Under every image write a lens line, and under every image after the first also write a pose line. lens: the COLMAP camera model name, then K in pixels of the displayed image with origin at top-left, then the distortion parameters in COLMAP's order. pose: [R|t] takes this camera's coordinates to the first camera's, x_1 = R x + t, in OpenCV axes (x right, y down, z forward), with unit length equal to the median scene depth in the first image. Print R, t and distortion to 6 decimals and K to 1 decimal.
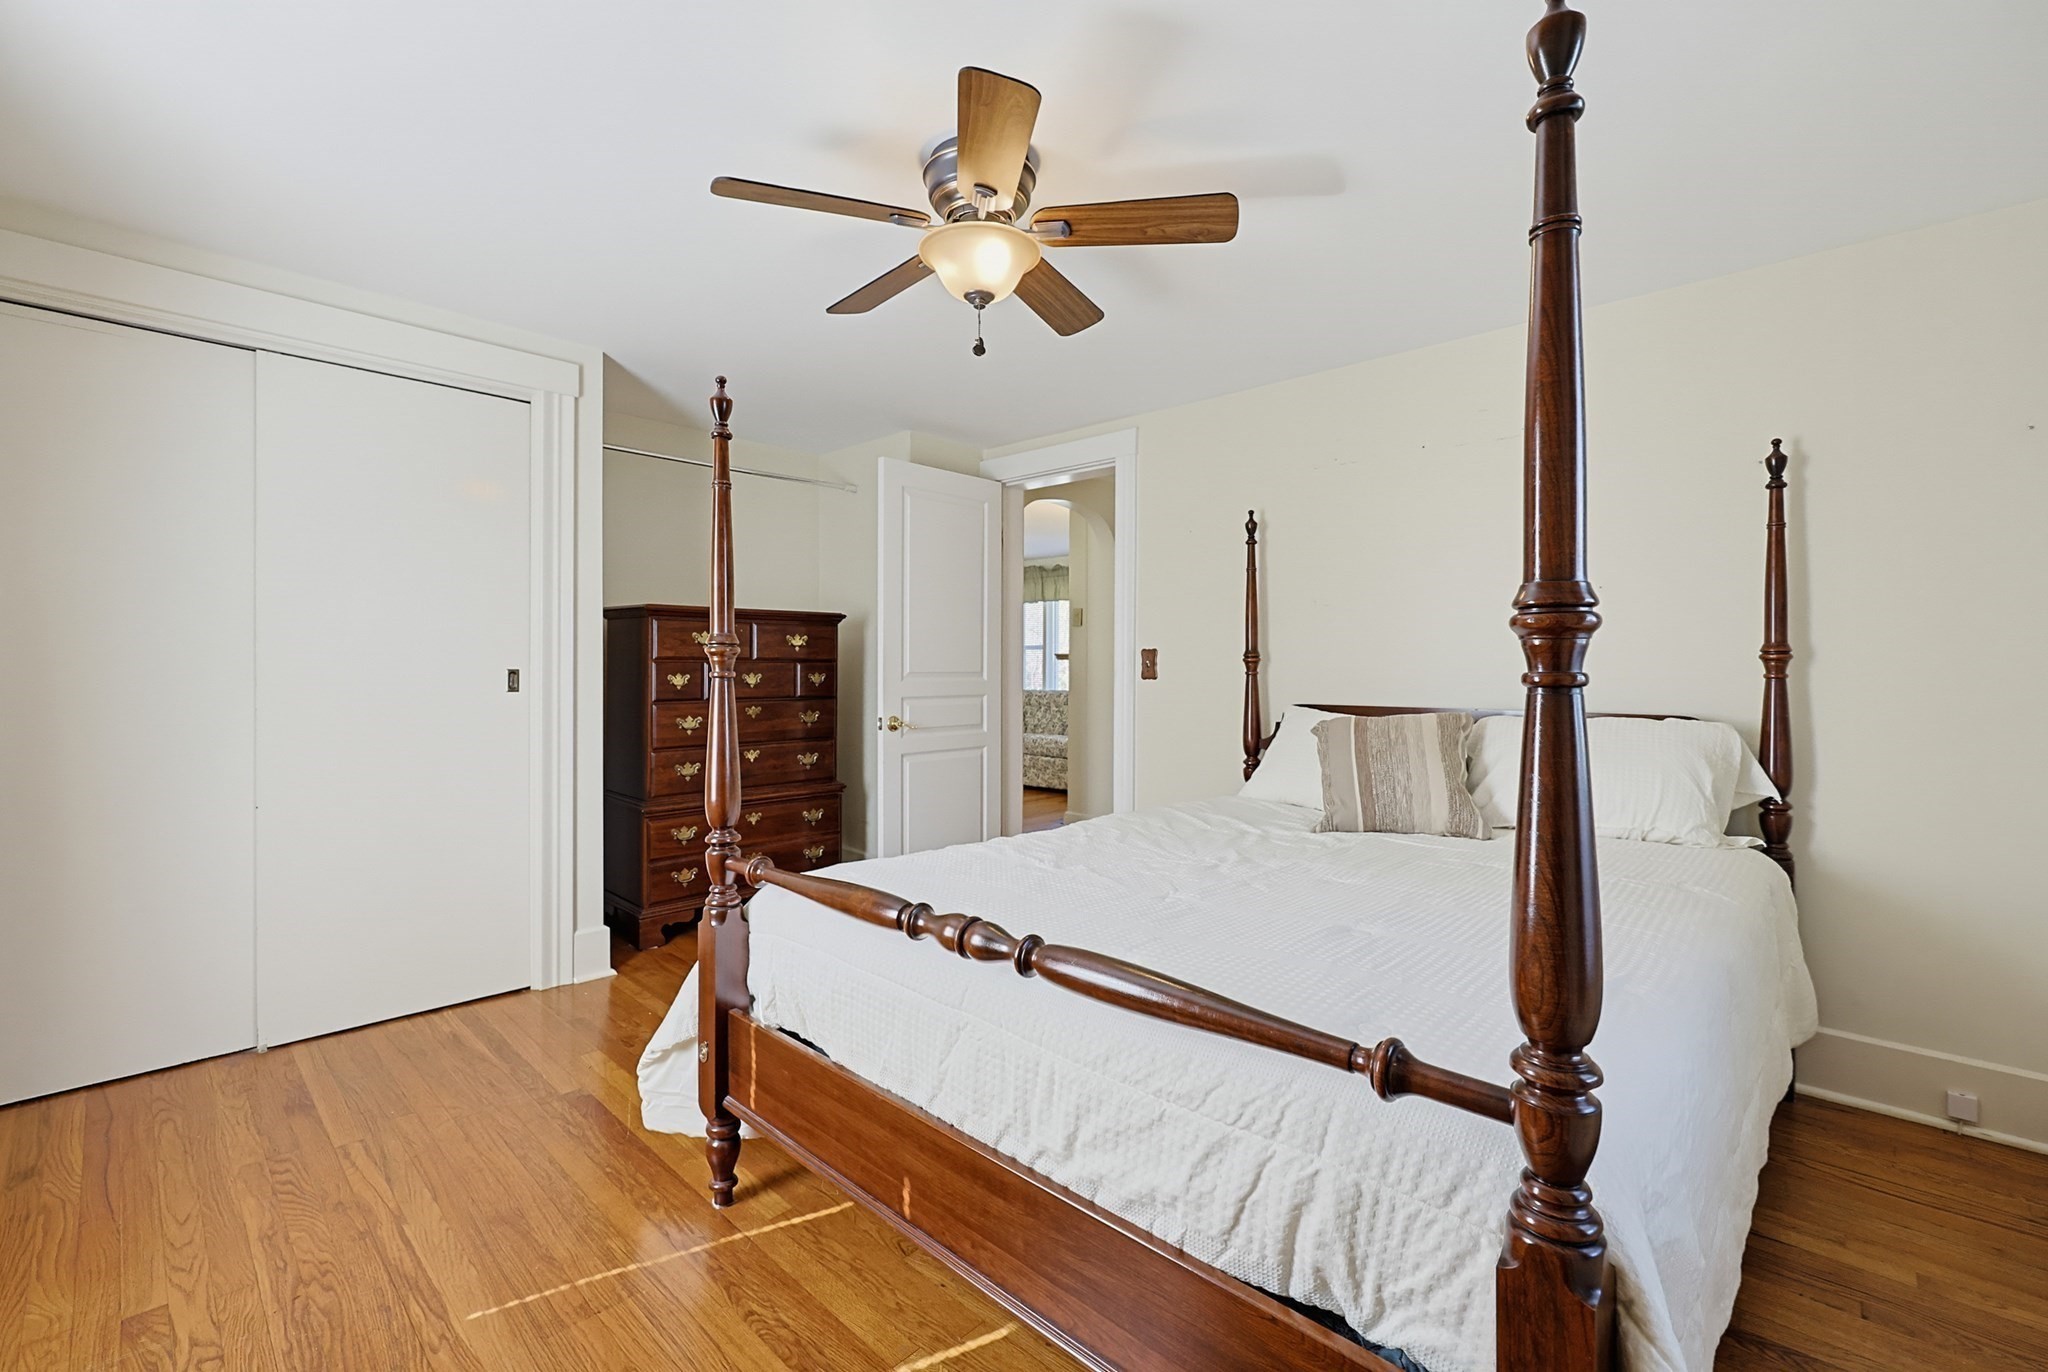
lens RADIAL K [[873.9, 0, 1024.0], [0, 873.9, 686.0], [0, 0, 1]] dist [-0.000838, -0.000081]
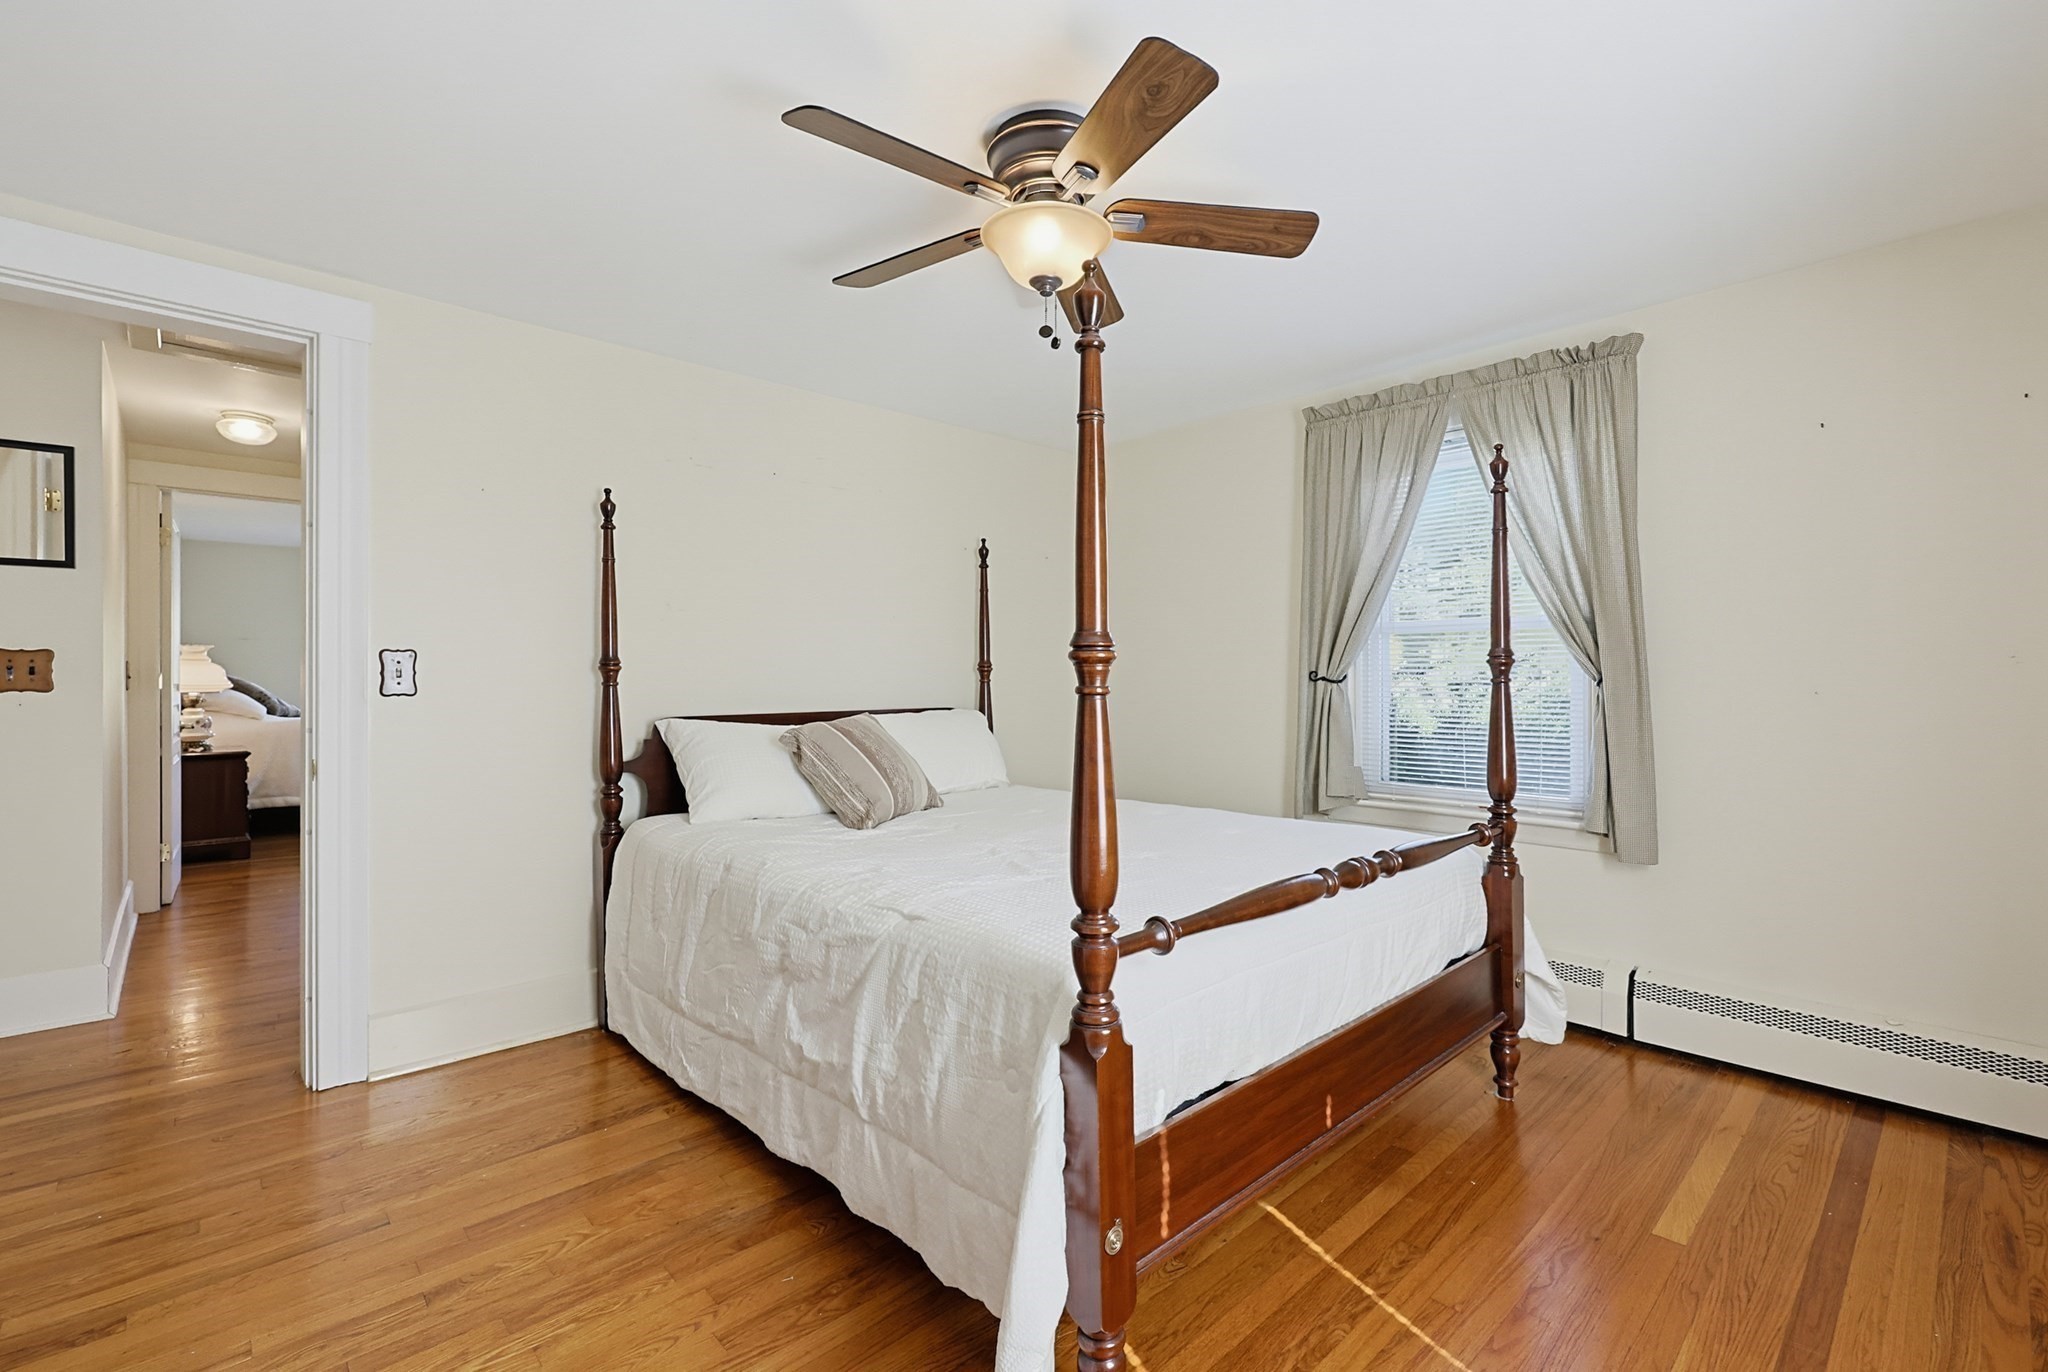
lens RADIAL K [[915.2, 0, 1022.5], [0, 915.2, 695.1], [0, 0, 1]] dist [0.000557, 0.000147]
pose [[0.056845, -0.021870, 0.998143, -0.934730], [0.024834, 0.999482, 0.020485, -0.019712], [-0.998074, 0.023623, 0.057359, 0.884985]]
